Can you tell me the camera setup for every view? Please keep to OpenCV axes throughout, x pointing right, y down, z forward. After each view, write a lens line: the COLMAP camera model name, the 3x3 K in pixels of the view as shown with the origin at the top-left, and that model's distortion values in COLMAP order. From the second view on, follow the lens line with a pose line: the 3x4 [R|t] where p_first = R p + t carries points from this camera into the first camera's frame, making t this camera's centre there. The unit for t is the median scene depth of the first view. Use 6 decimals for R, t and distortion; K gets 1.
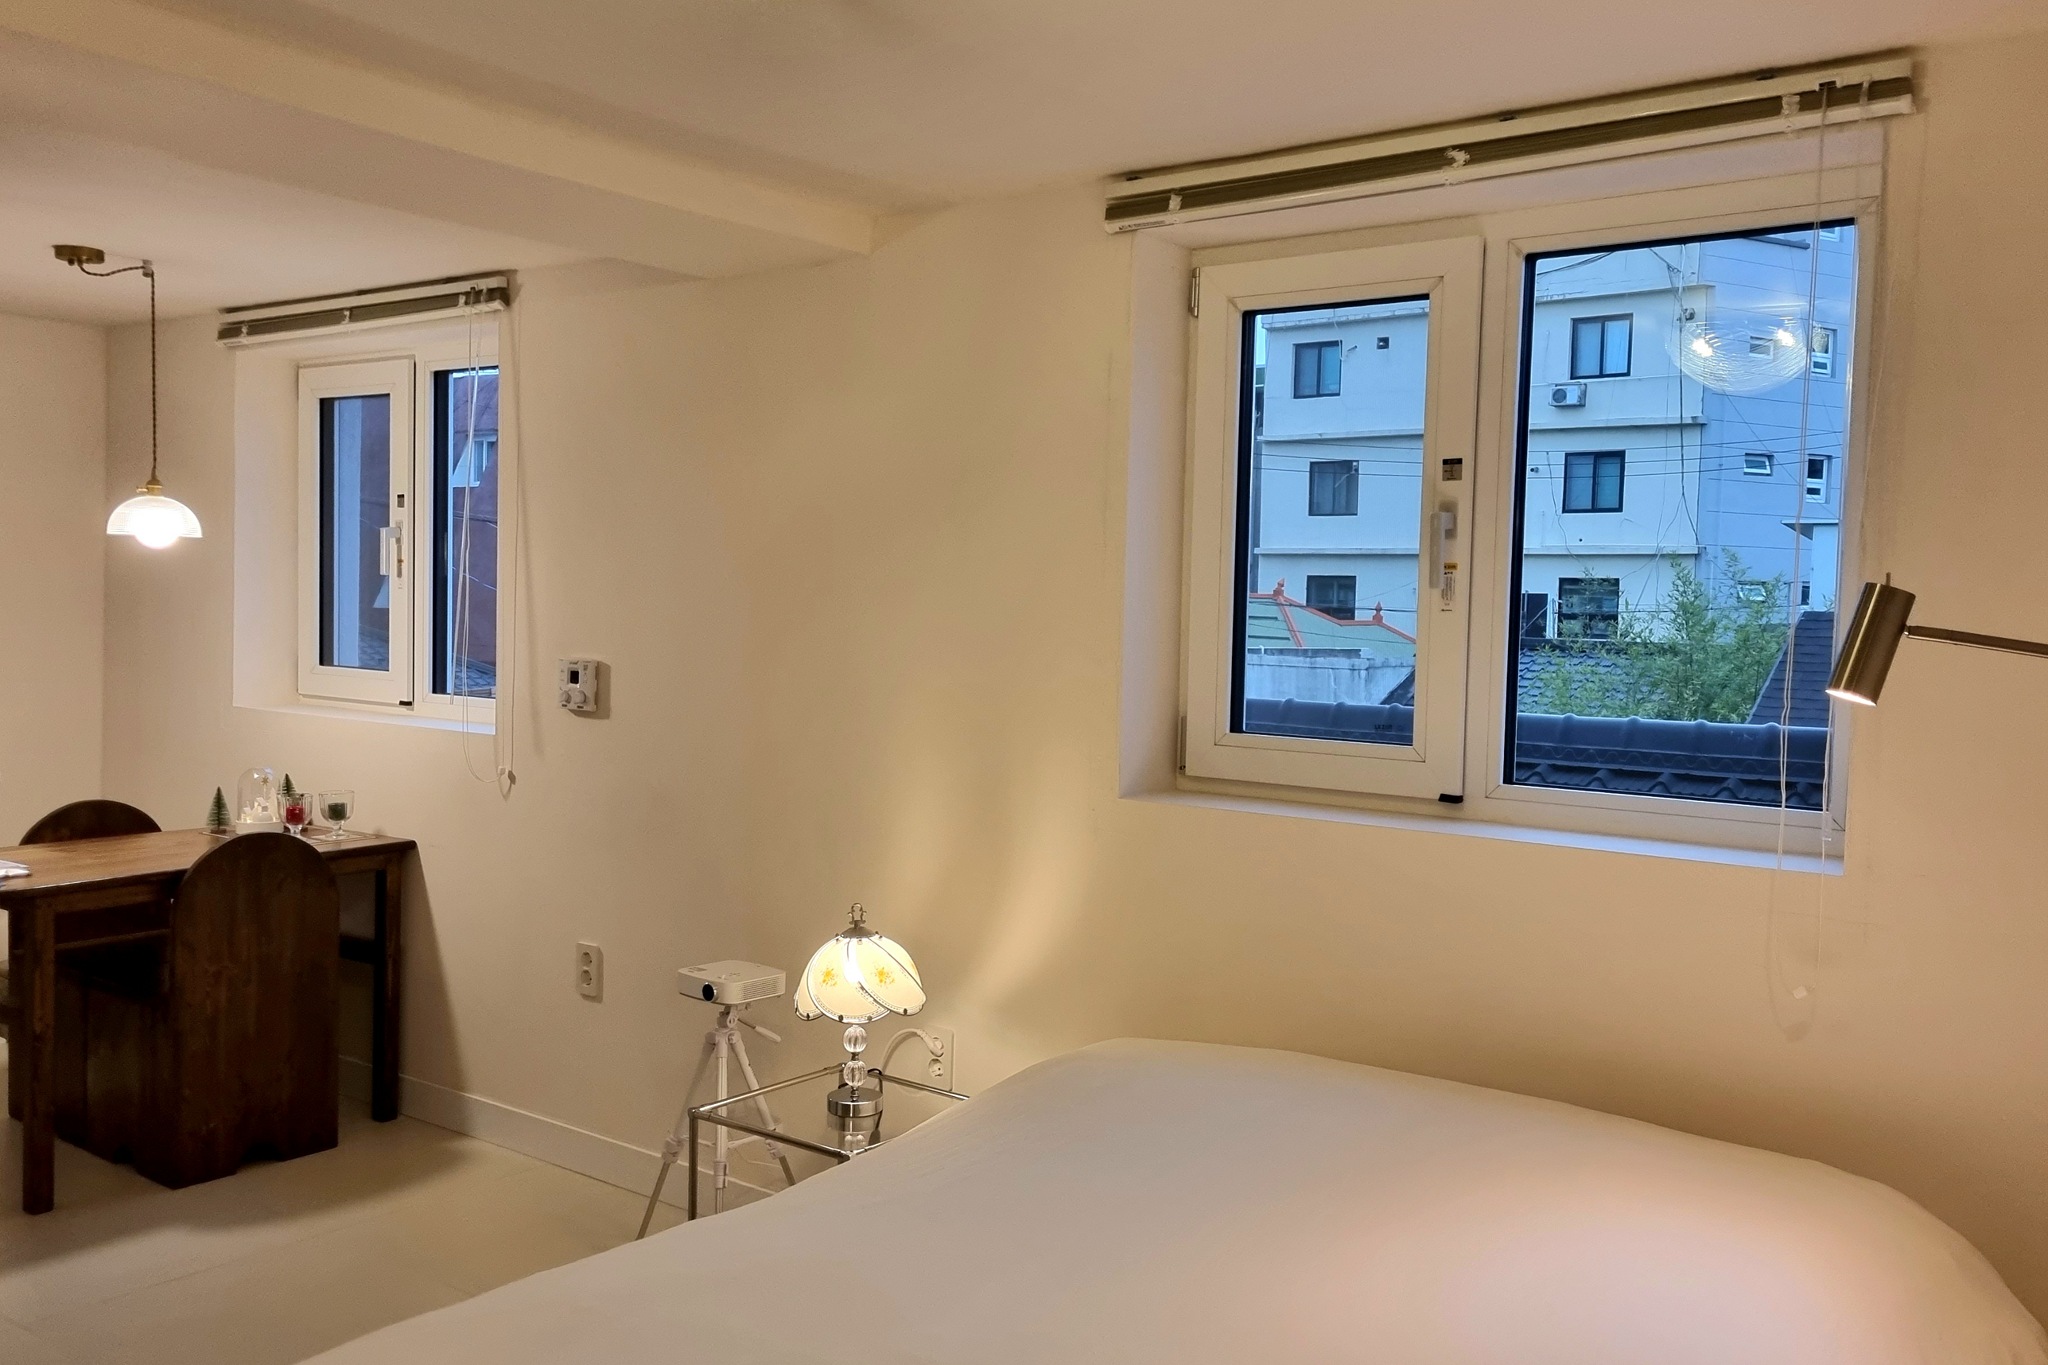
lens RADIAL K [[1609.0, 0, 1024.0], [0, 1609.0, 682.5], [0, 0, 1]] dist [-0.084672, 0.009006]
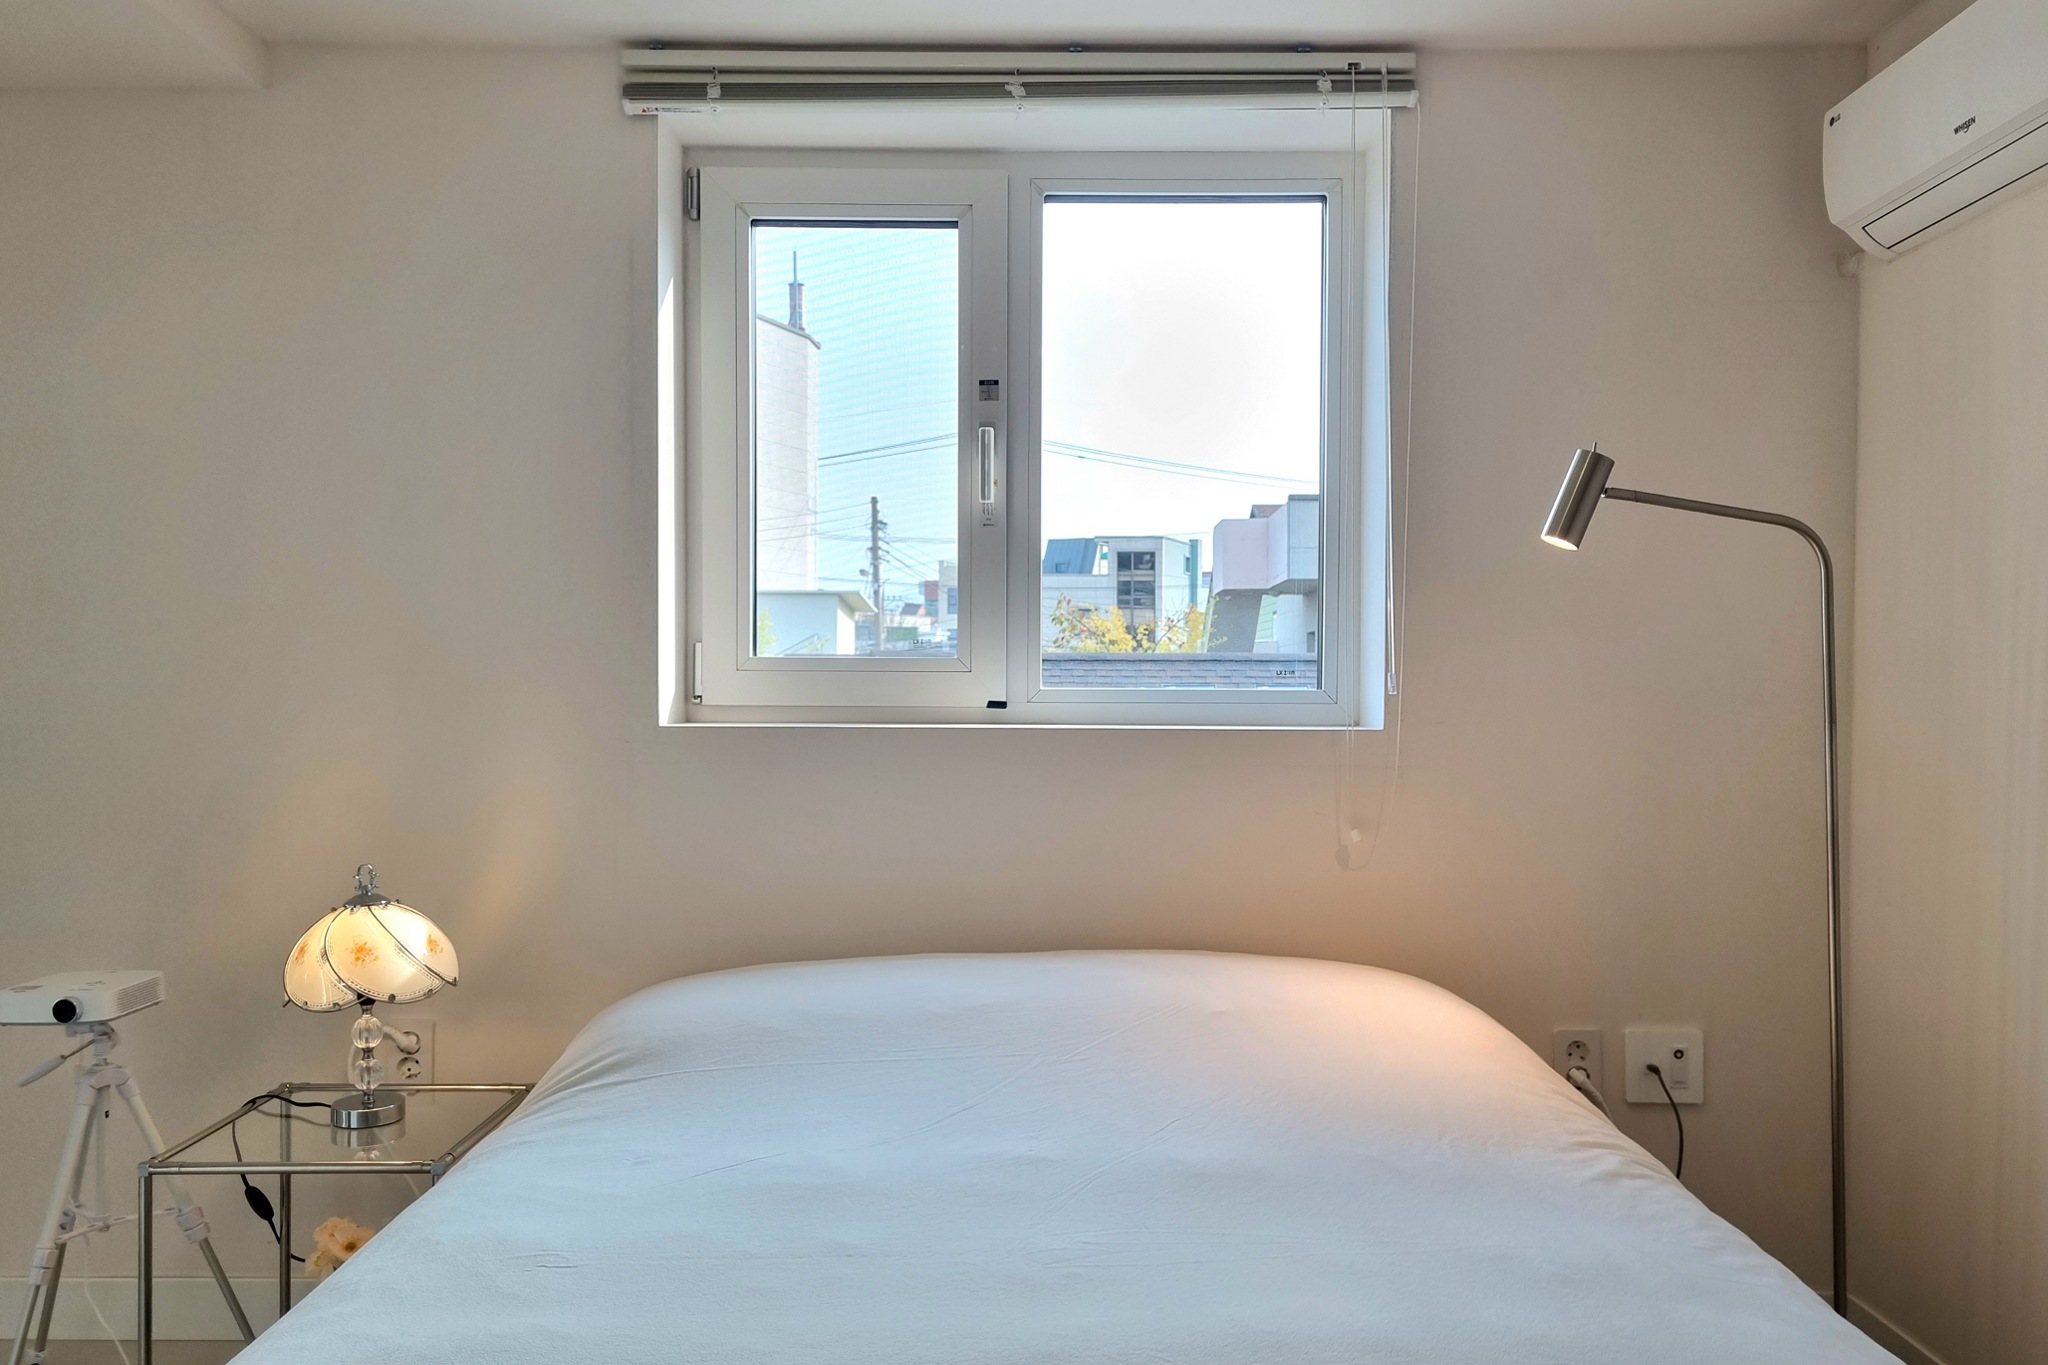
lens RADIAL K [[1609.0, 0, 1024.0], [0, 1609.0, 682.5], [0, 0, 1]] dist [-0.084672, 0.009006]
pose [[0.809789, -0.018308, 0.586435, -0.323222], [0.033764, 0.999311, -0.015426, 0.071895], [-0.585748, 0.032292, 0.809849, 0.150017]]
